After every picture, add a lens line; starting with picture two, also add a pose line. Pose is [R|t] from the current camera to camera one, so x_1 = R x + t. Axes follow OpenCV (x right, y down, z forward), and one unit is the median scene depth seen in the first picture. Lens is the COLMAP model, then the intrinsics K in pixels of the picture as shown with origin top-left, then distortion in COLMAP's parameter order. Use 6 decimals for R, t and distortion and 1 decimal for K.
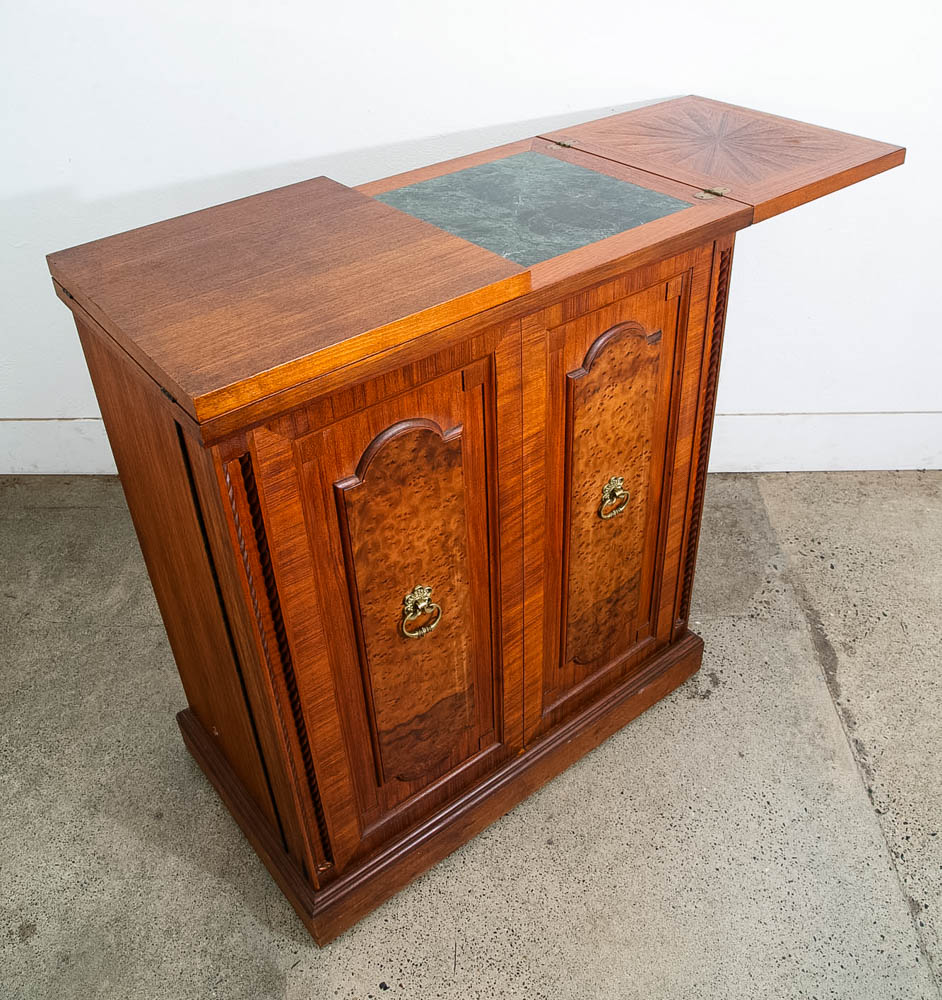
lens RADIAL K [[957.7, 0, 470.2], [0, 957.7, 411.8], [0, 0, 1]] dist [-0.129569, 0.064883]
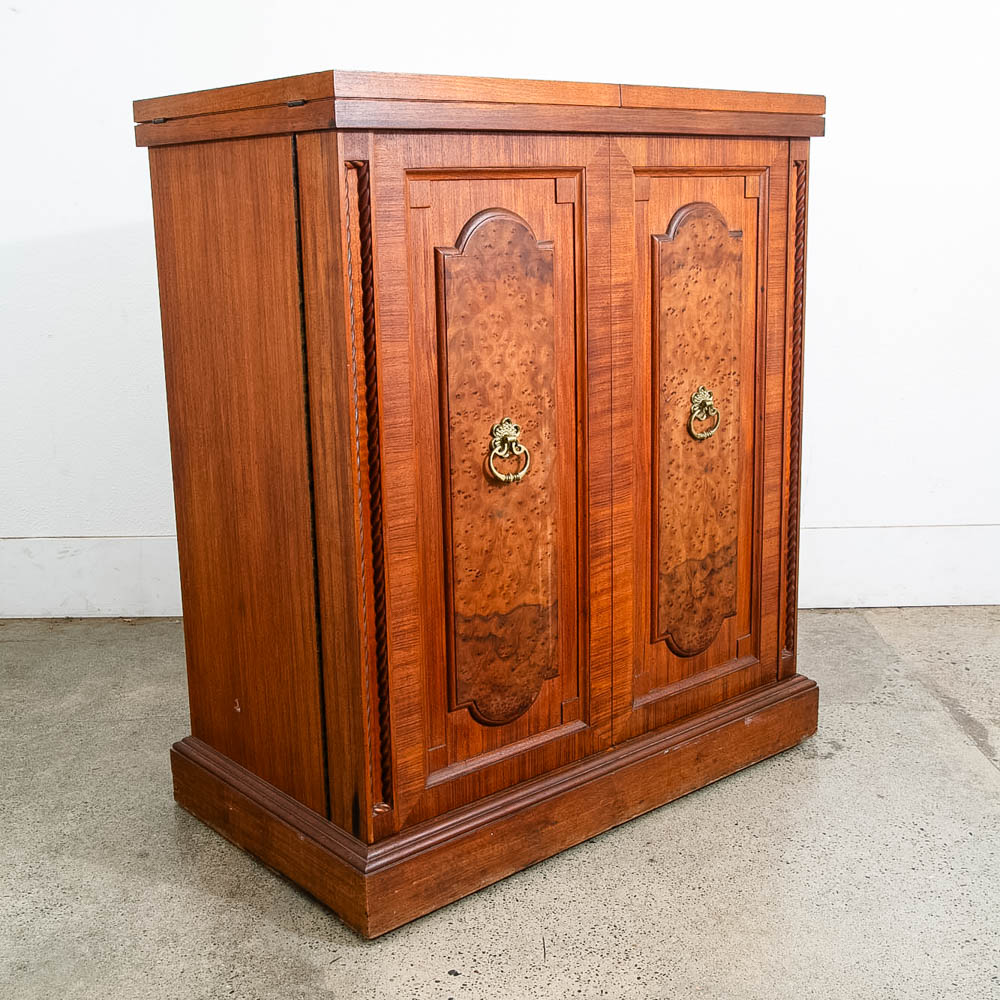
lens RADIAL K [[1333.7, 0, 495.8], [0, 1333.7, 470.1], [0, 0, 1]] dist [-0.054849, 0.108872]
pose [[0.999191, 0.005679, 0.039813, -0.097993], [0.008902, 0.934188, -0.356671, 0.583194], [-0.039218, 0.356737, 0.933381, -0.167557]]
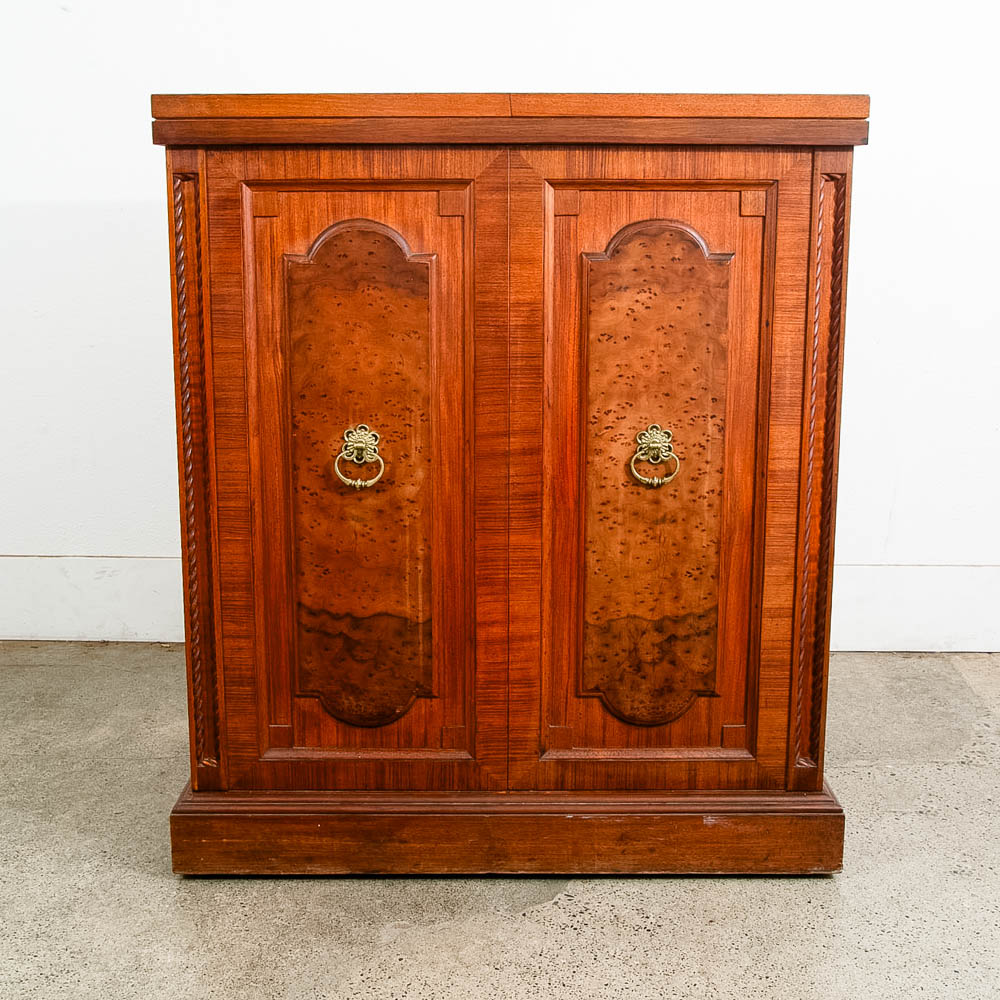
lens RADIAL K [[1333.7, 0, 495.8], [0, 1333.7, 470.1], [0, 0, 1]] dist [-0.054849, 0.108872]
pose [[0.783758, 0.144990, -0.603905, 0.718092], [-0.358126, 0.899936, -0.248718, 0.424442], [0.507414, 0.411209, 0.757257, 0.066397]]
